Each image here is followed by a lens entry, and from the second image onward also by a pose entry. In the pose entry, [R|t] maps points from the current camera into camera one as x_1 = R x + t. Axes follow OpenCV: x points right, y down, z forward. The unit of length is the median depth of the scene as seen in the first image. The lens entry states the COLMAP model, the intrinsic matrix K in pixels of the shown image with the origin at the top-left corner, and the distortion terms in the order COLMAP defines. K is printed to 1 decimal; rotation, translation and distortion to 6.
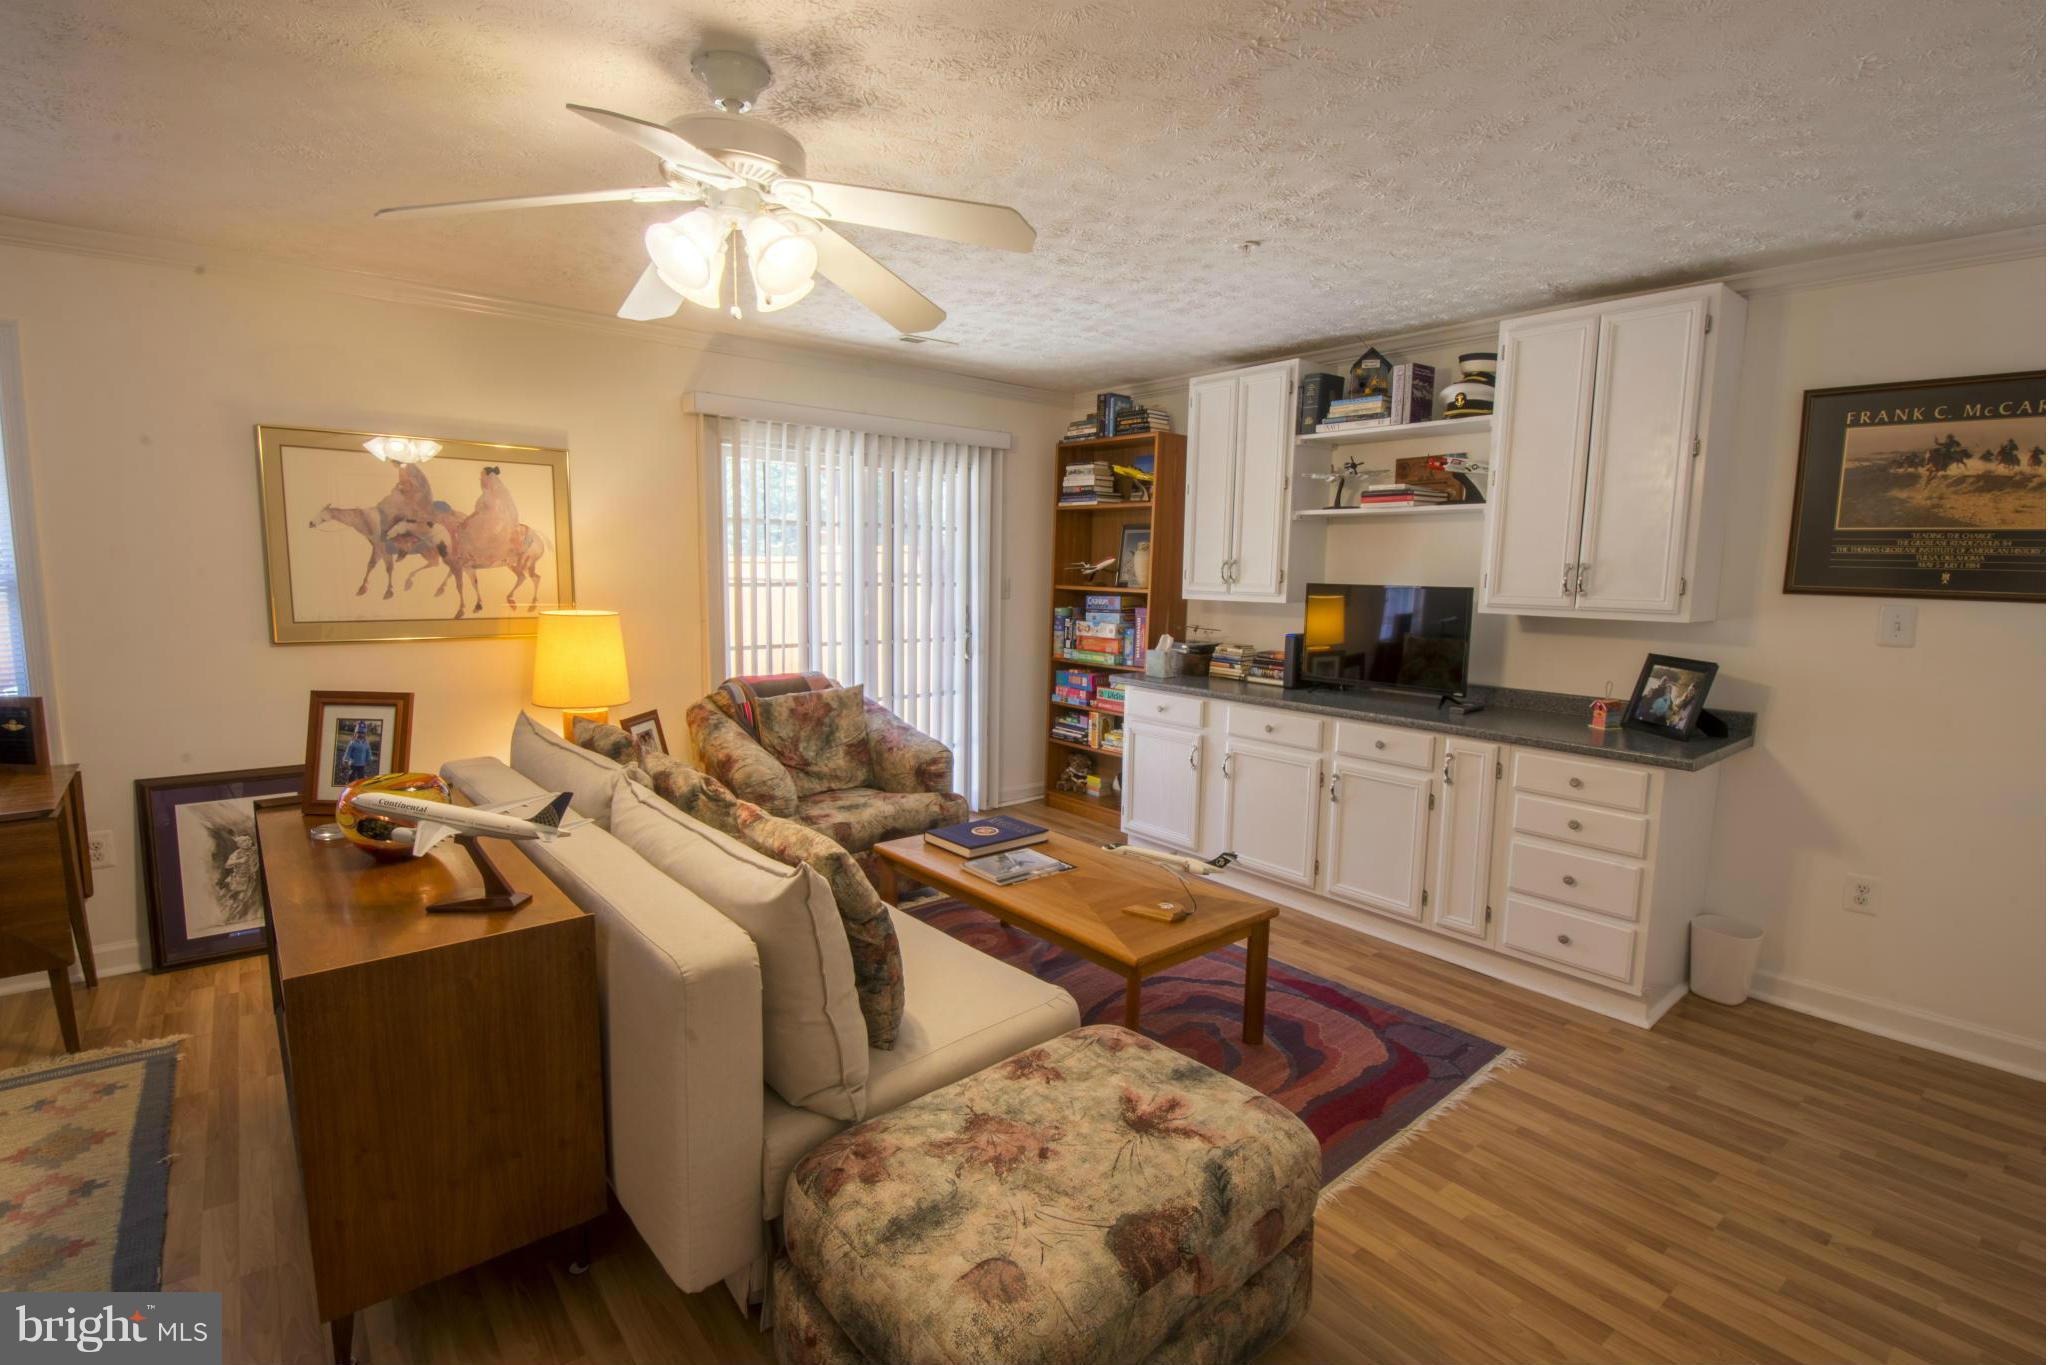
lens RADIAL K [[892.1, 0, 1037.8], [0, 892.1, 682.0], [0, 0, 1]] dist [-0.005503, -0.008532]
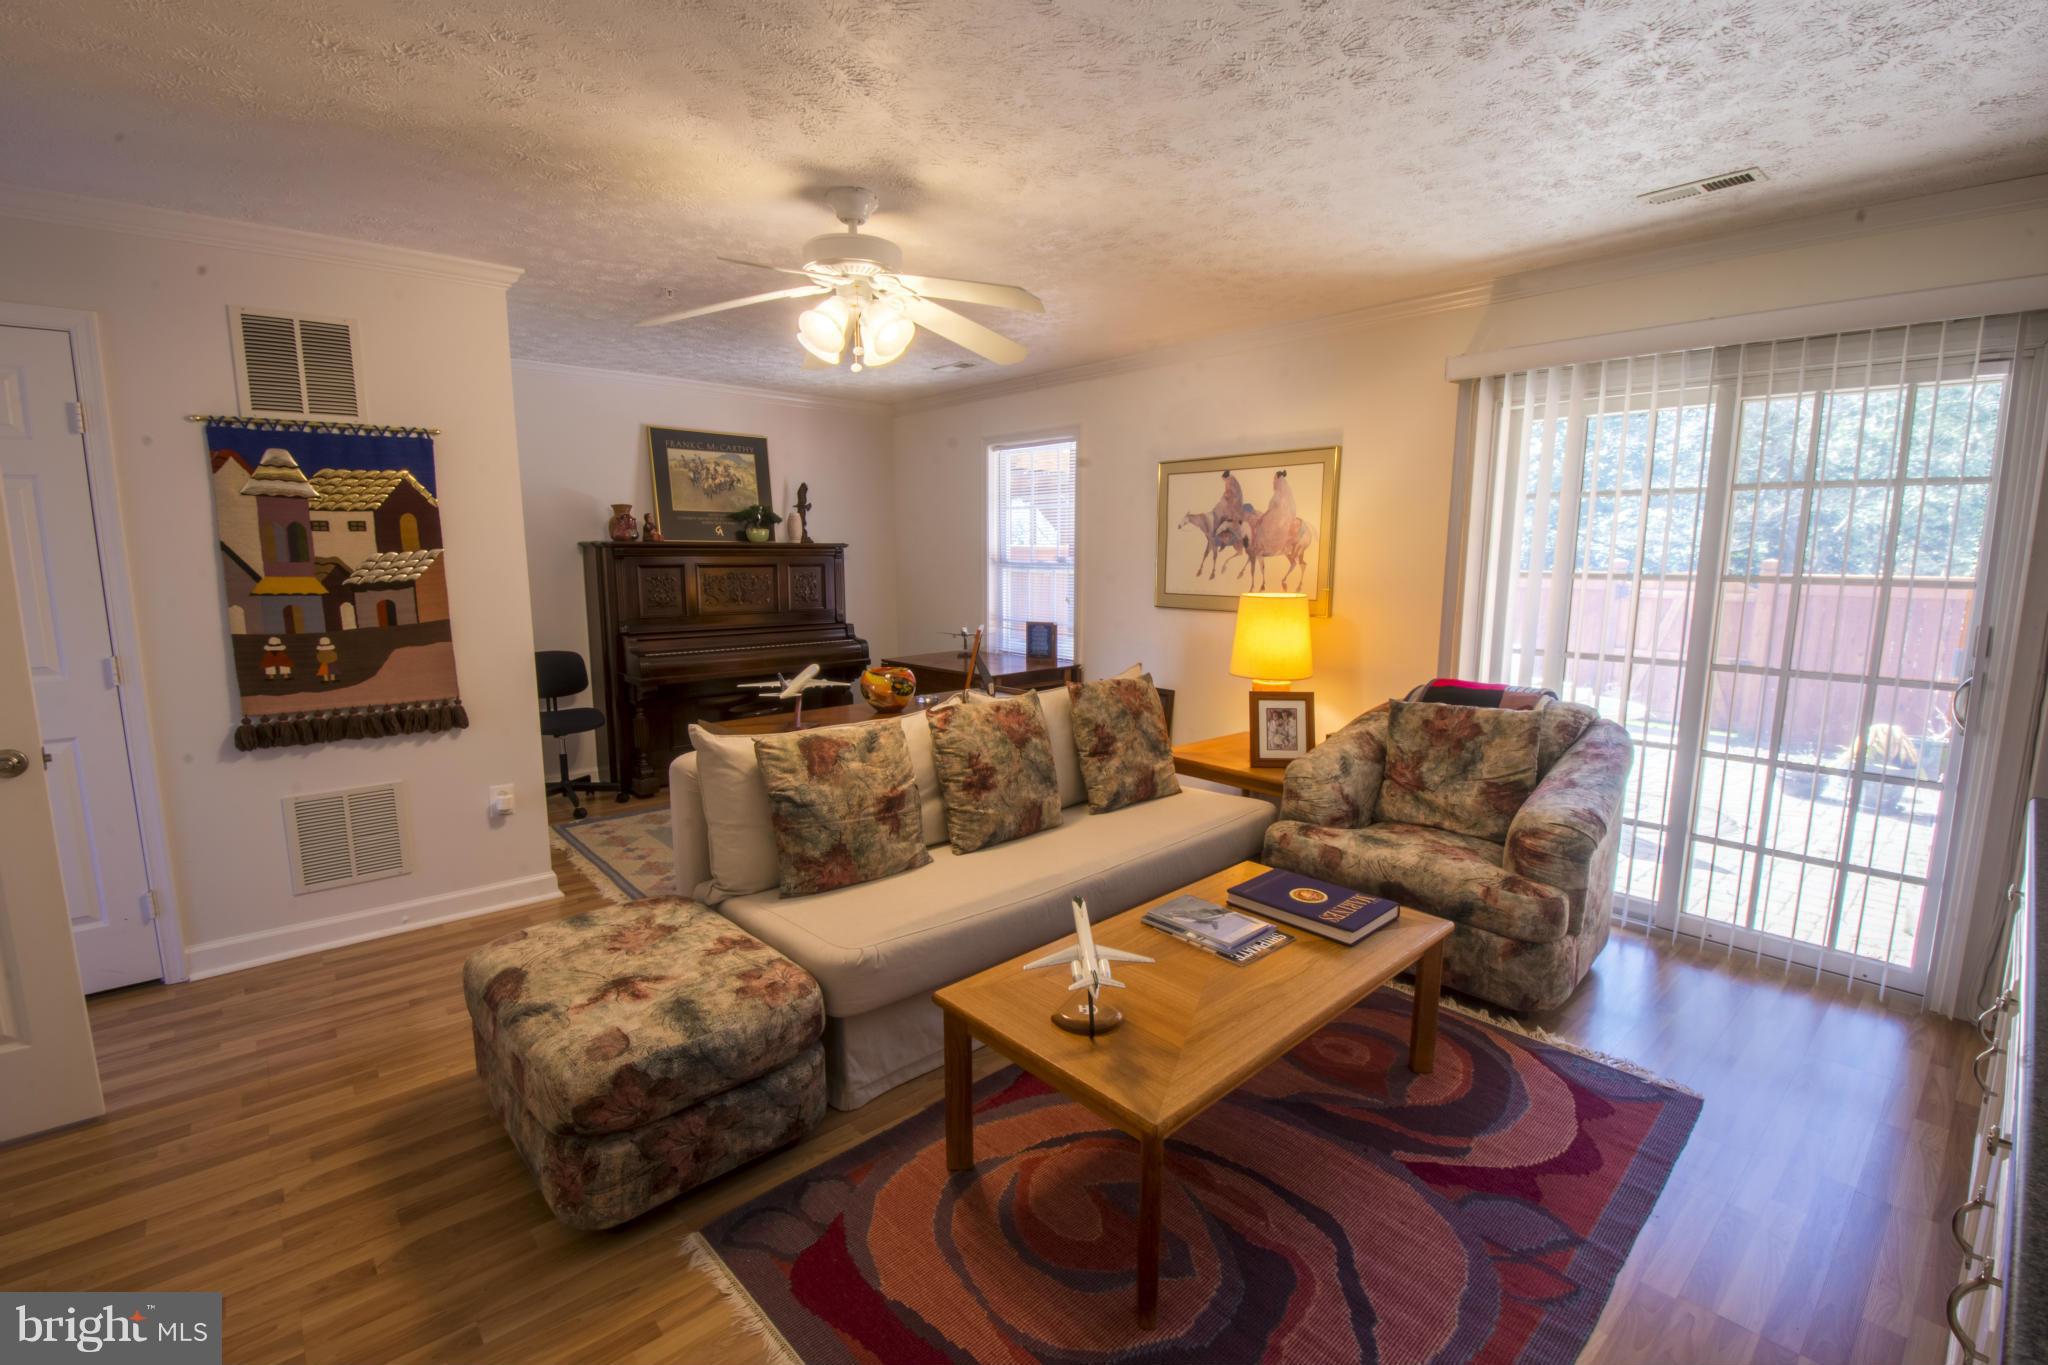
lens RADIAL K [[892.1, 0, 1037.7], [0, 892.1, 680.7], [0, 0, 1]] dist [-0.005503, -0.008532]
pose [[0.069108, 0.124261, -0.989840, 0.605880], [-0.131476, 0.984692, 0.114436, -0.062748], [0.988908, 0.122231, 0.084388, 0.642616]]
